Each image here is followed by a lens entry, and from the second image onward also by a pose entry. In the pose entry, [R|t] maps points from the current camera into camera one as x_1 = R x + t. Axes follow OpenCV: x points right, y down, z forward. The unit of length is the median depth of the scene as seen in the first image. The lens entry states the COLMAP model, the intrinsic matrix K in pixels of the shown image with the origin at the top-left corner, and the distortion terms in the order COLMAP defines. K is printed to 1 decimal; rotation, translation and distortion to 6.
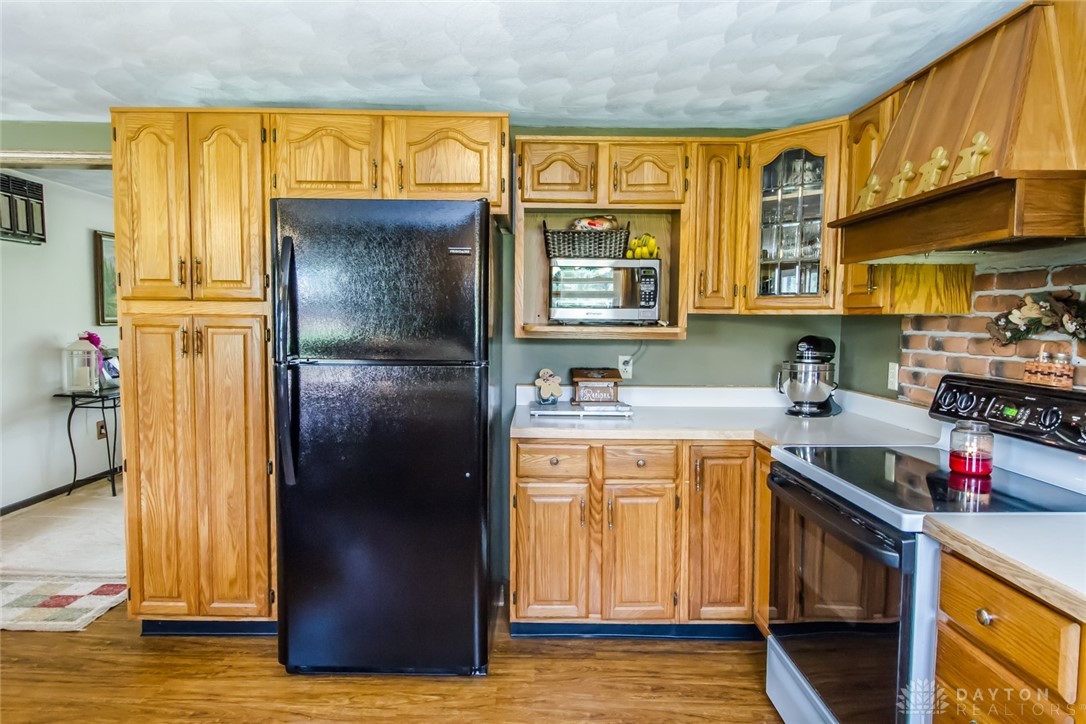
lens RADIAL K [[615.7, 0, 538.5], [0, 615.7, 364.2], [0, 0, 1]] dist [0.005738, -0.001865]
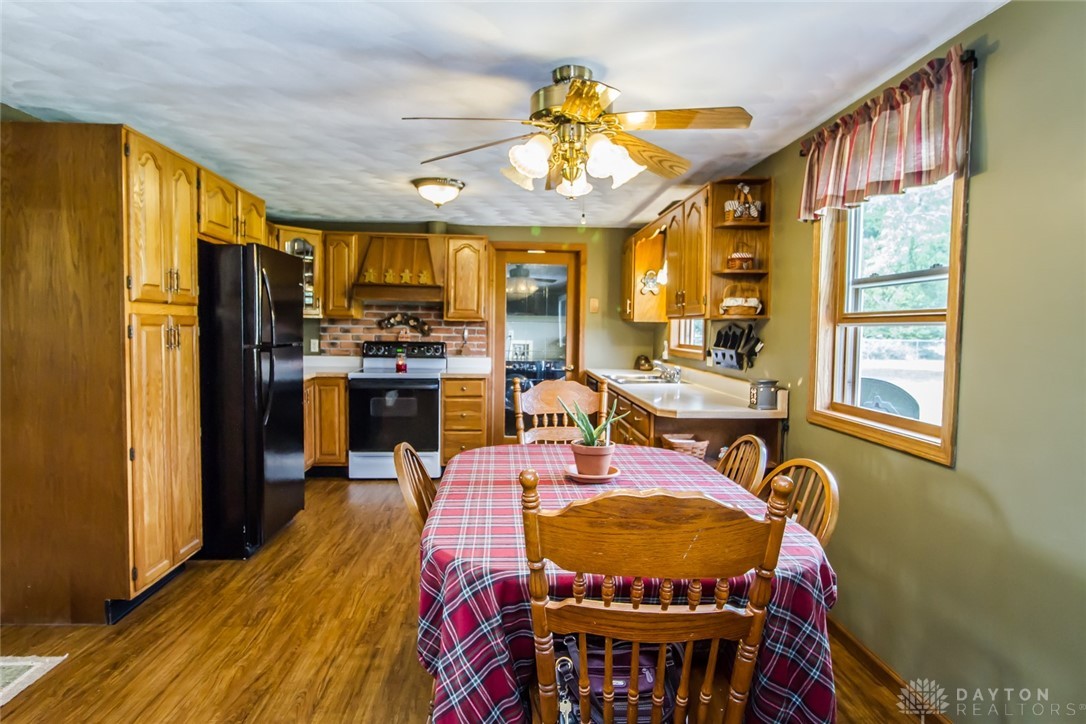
lens RADIAL K [[615.7, 0, 540.0], [0, 615.7, 361.1], [0, 0, 1]] dist [0.005738, -0.001865]
pose [[-0.064660, -0.064022, 0.995851, -1.927159], [0.059428, 0.995922, 0.067885, -0.030937], [-0.996136, 0.063571, -0.060592, 0.369659]]
